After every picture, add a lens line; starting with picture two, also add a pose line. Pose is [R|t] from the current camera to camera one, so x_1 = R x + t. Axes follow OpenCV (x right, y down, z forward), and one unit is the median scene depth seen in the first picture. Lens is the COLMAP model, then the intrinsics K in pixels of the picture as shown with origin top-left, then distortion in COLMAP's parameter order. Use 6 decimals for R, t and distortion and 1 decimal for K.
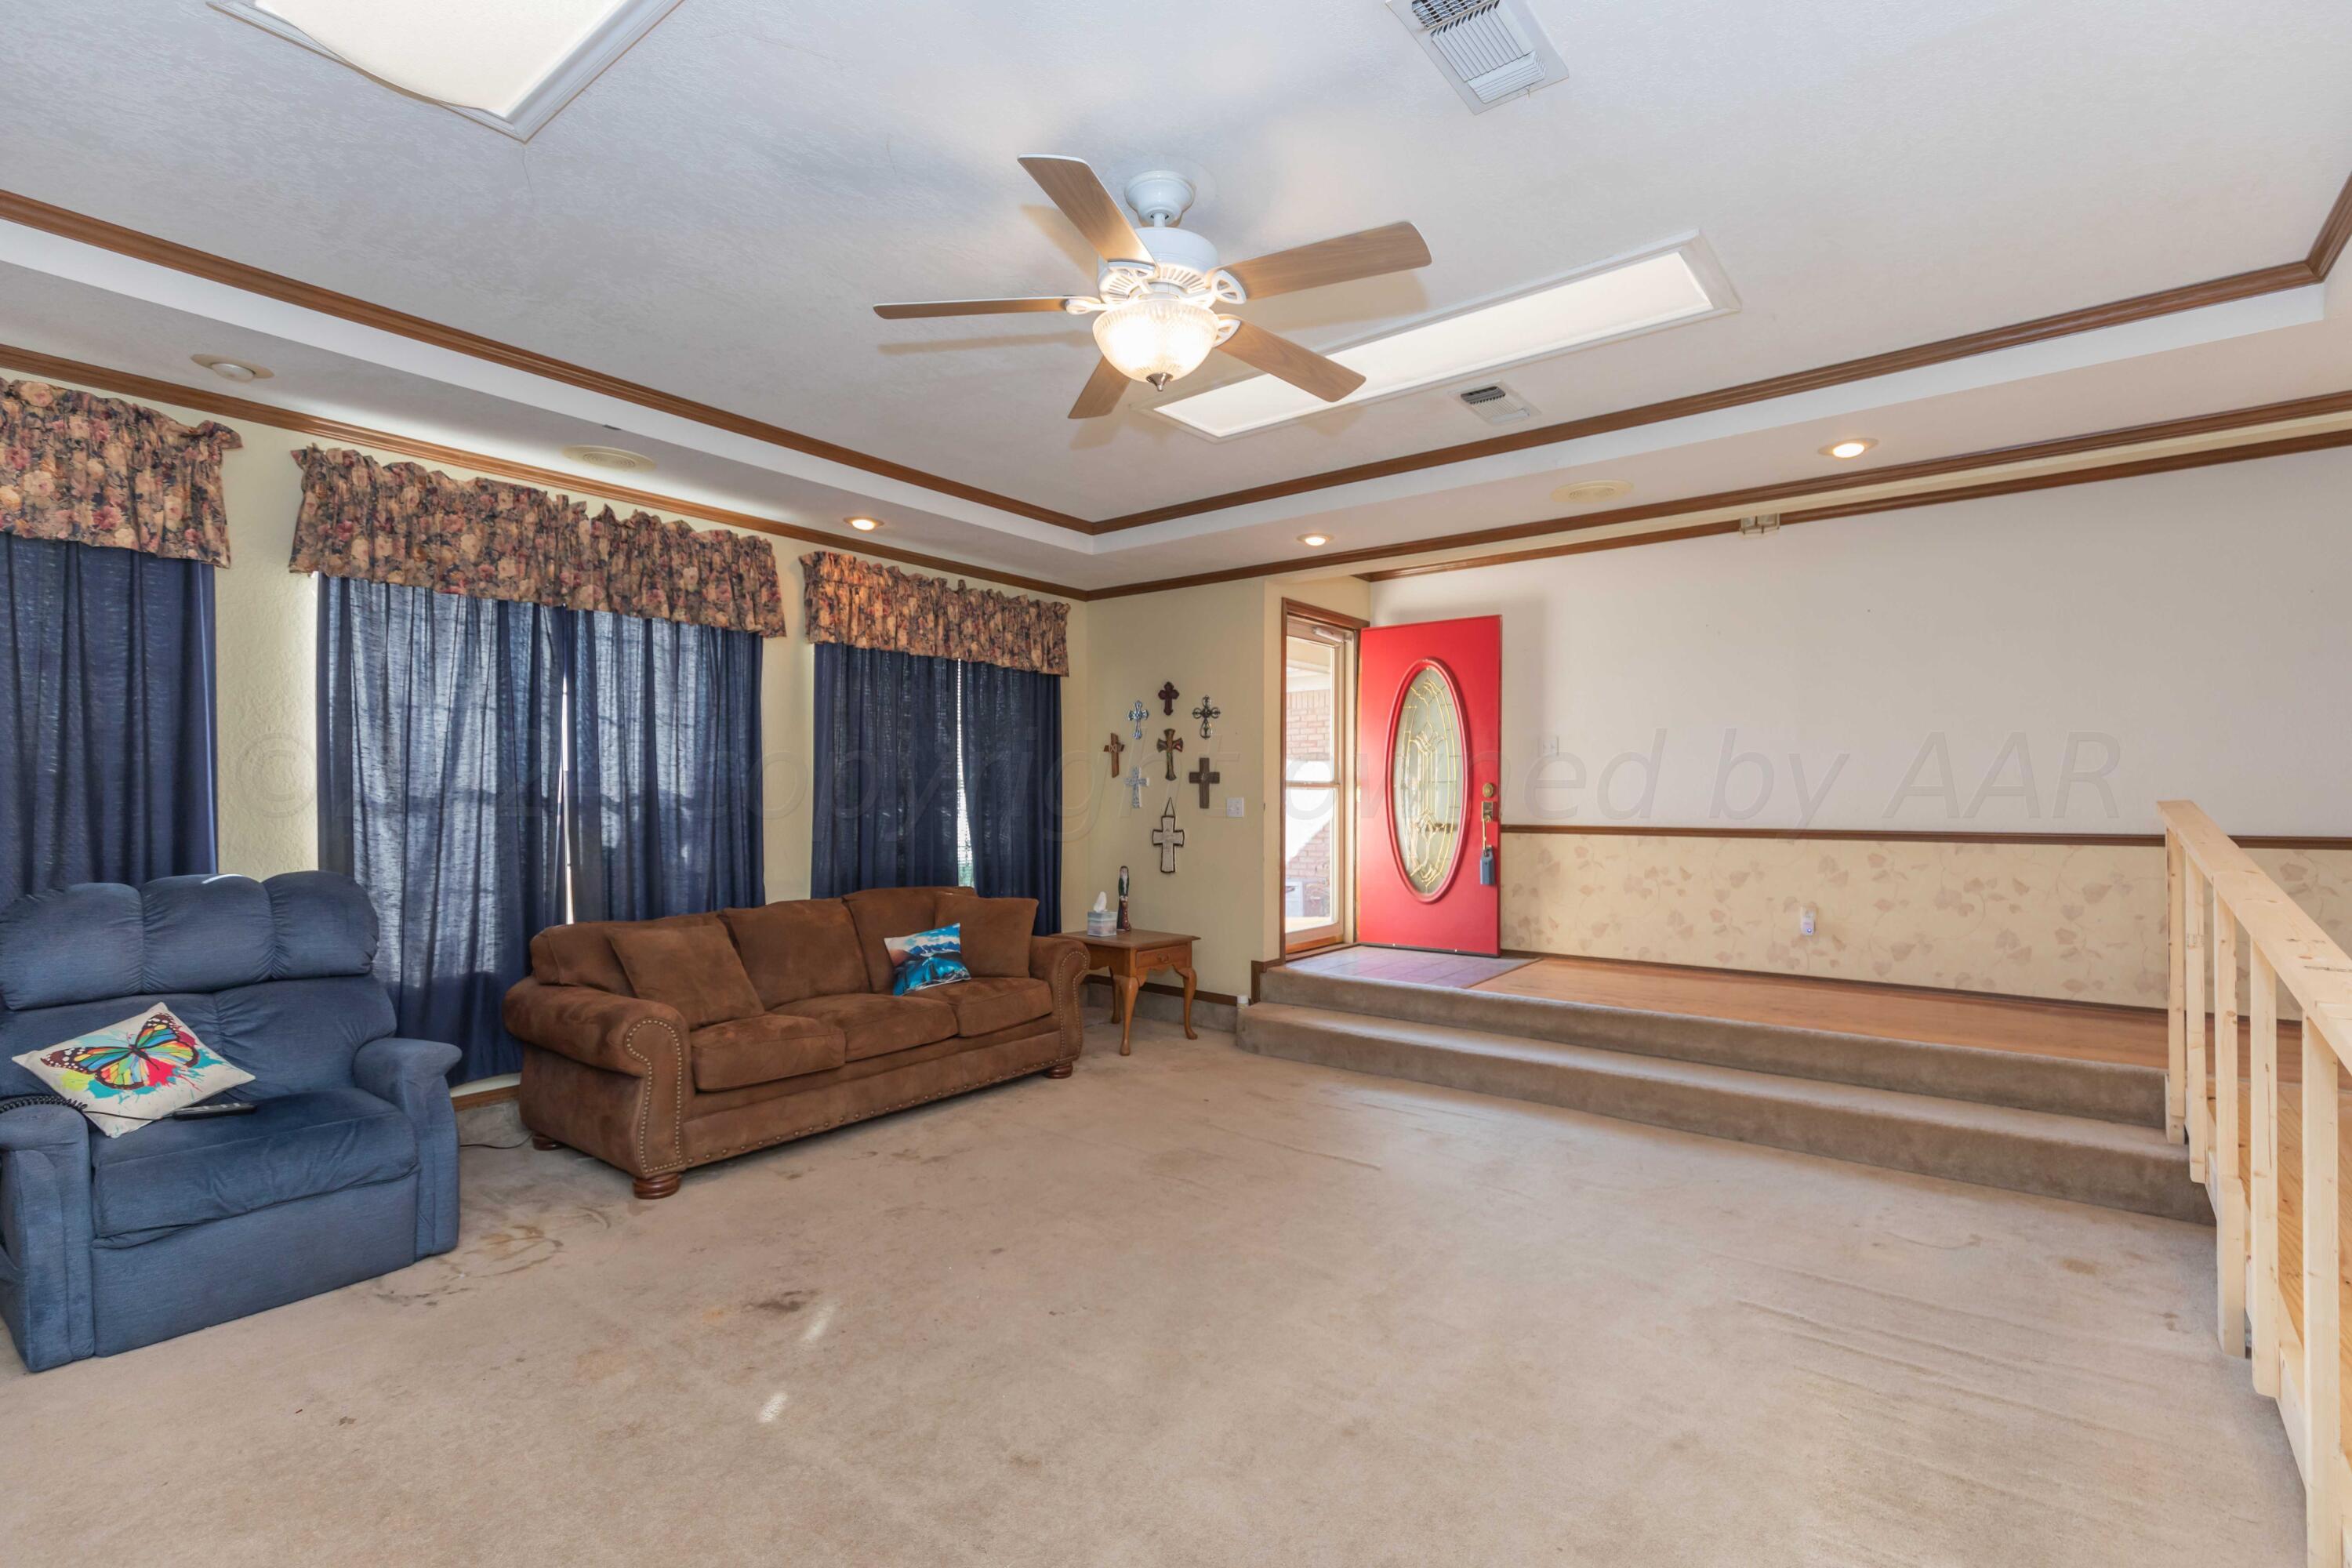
lens RADIAL K [[1052.5, 0, 1223.6], [0, 1052.5, 795.5], [0, 0, 1]] dist [0.005357, -0.001906]
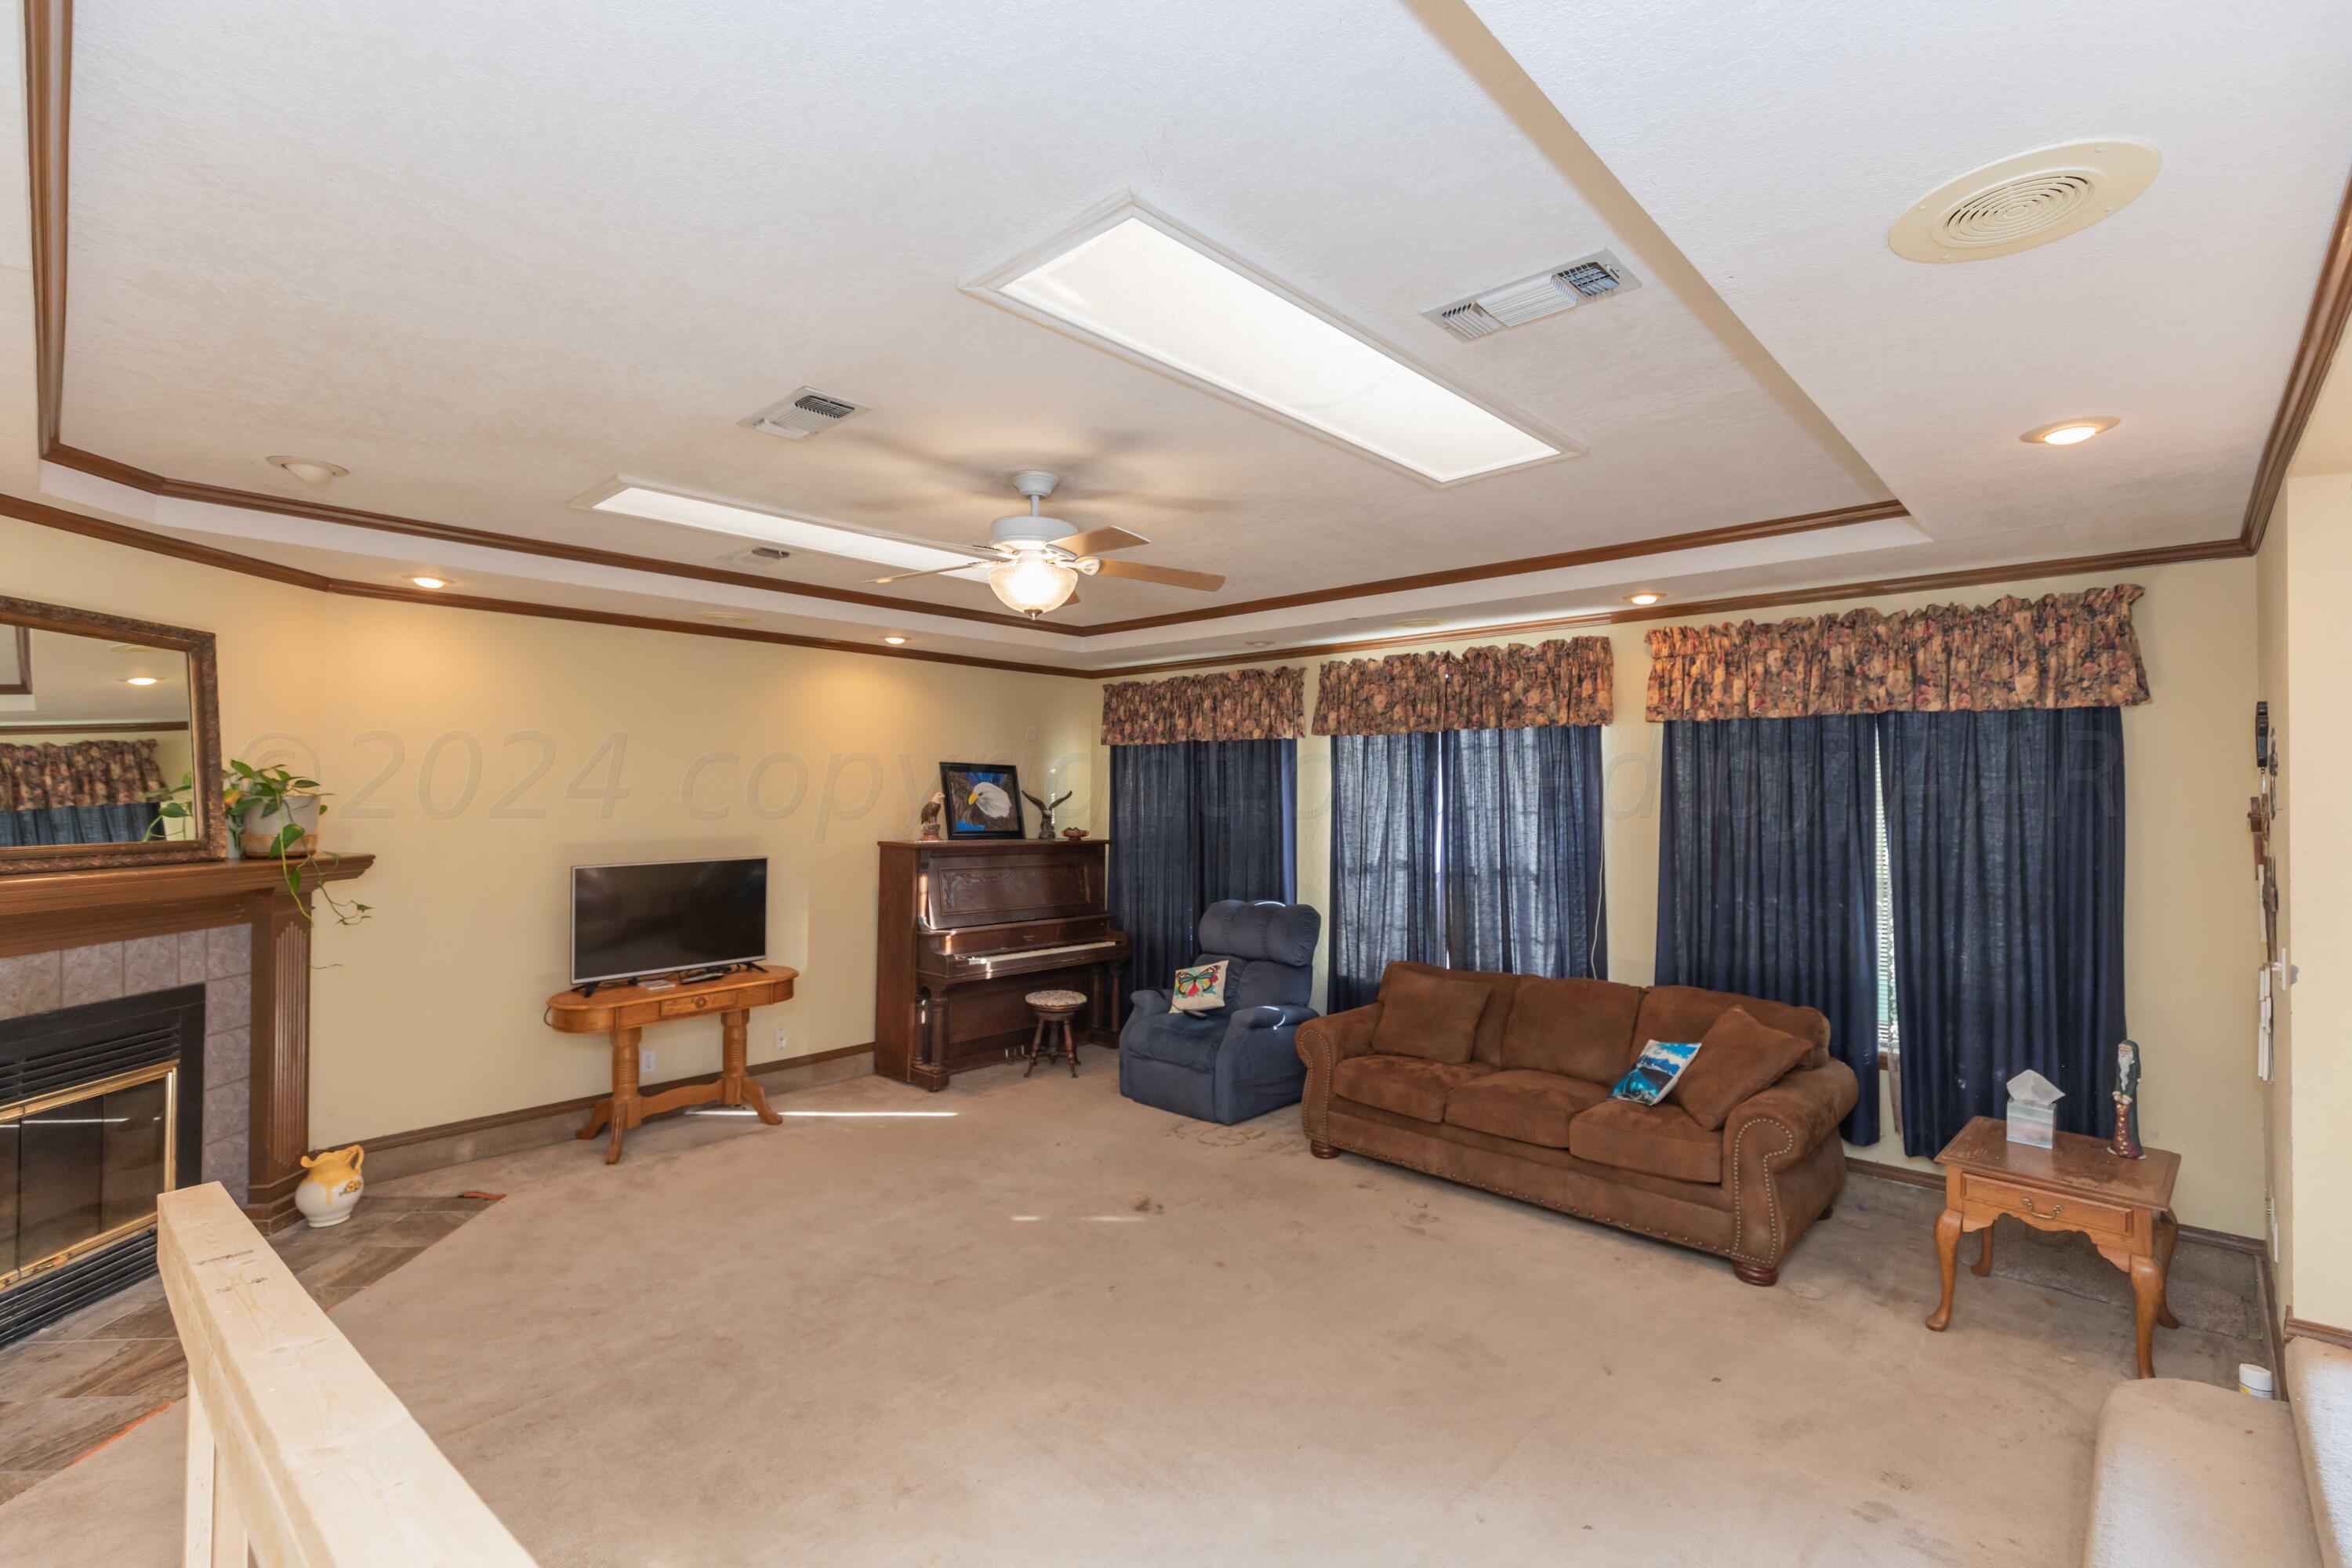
lens RADIAL K [[1052.5, 0, 1177.6], [0, 1052.5, 783.2], [0, 0, 1]] dist [0.005357, -0.001906]
pose [[-0.120755, -0.012061, -0.992609, 0.605797], [-0.003609, 0.999925, -0.011711, -0.072400], [0.992676, 0.002168, -0.120790, 0.646288]]
